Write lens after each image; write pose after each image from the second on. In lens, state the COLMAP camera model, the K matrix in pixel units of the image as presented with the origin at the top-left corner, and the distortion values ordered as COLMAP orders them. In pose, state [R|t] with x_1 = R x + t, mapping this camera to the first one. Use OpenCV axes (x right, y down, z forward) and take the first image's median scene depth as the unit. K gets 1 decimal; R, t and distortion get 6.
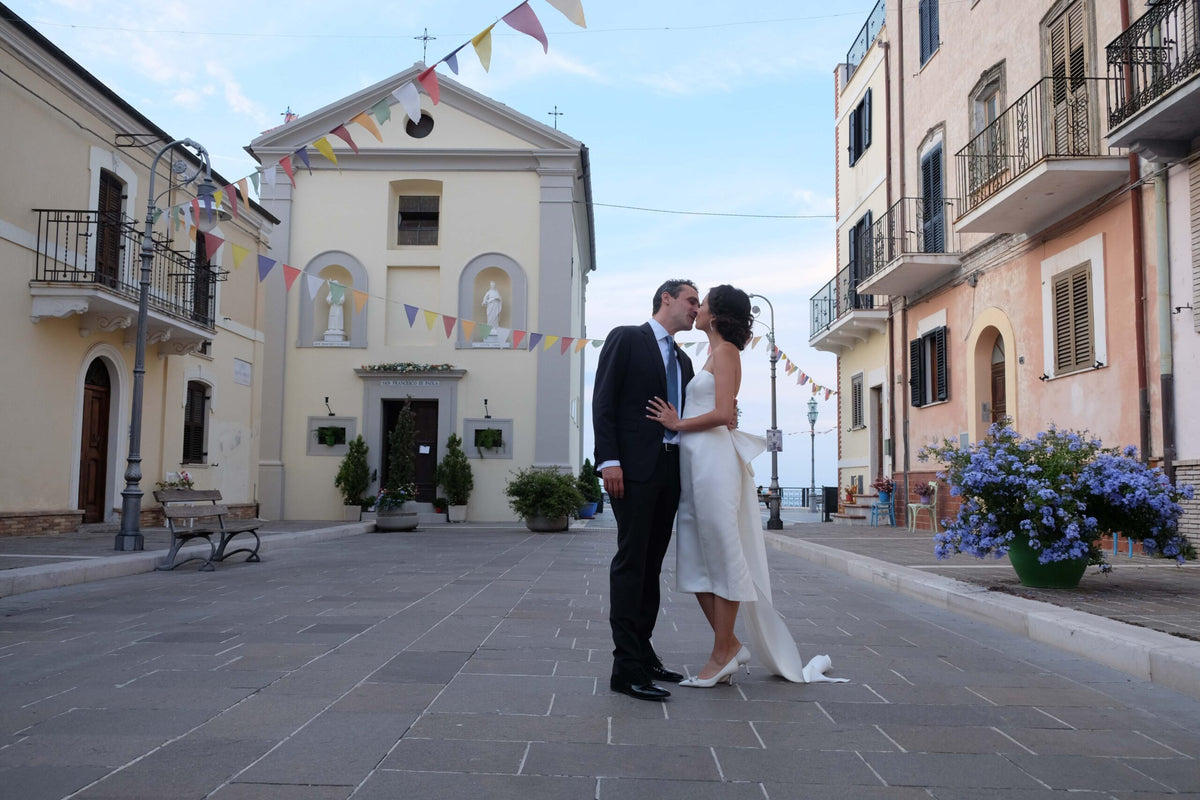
lens RADIAL K [[1003.9, 0, 600.0], [0, 1003.9, 400.0], [0, 0, 1]] dist [-0.016724, -0.004338]
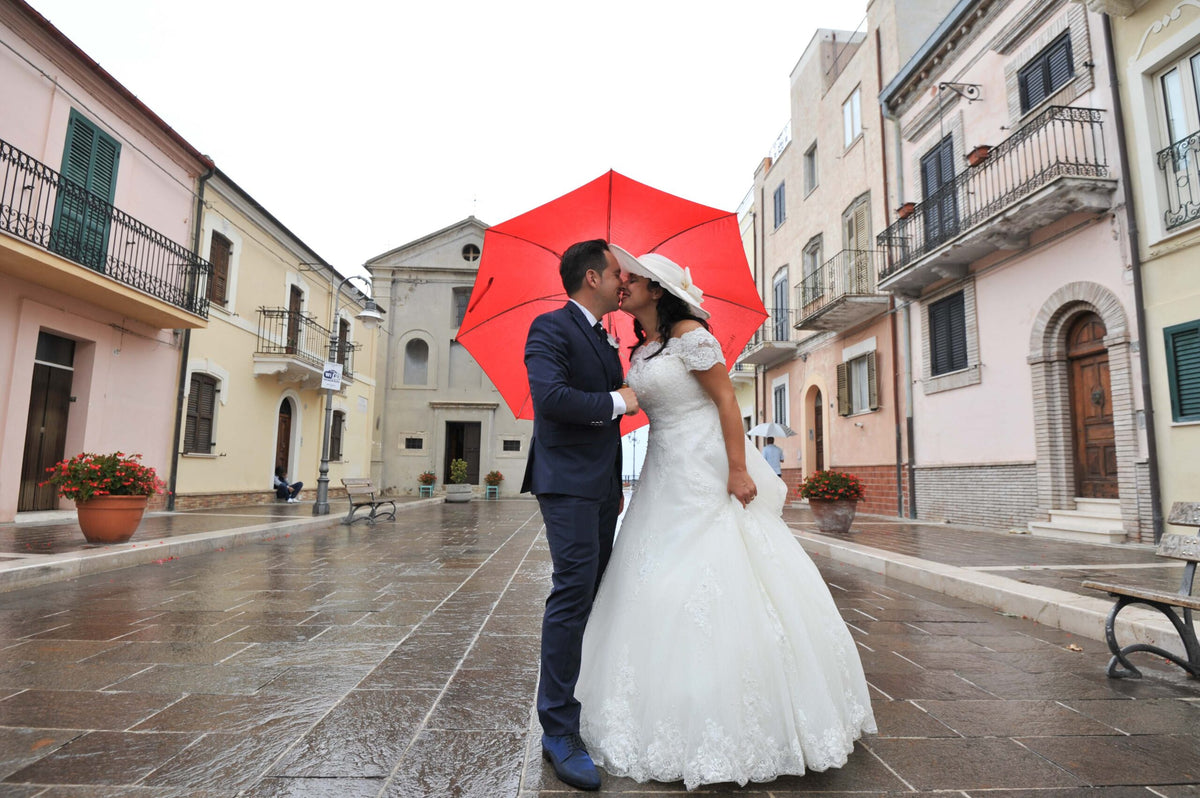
lens RADIAL K [[649.1, 0, 600.0], [0, 649.1, 399.0], [0, 0, 1]] dist [0.001774, -0.000072]
pose [[0.998683, 0.011604, 0.049983, -0.034992], [-0.010032, 0.999451, -0.031576, -0.010699], [-0.050322, 0.031033, 0.998251, -0.099669]]
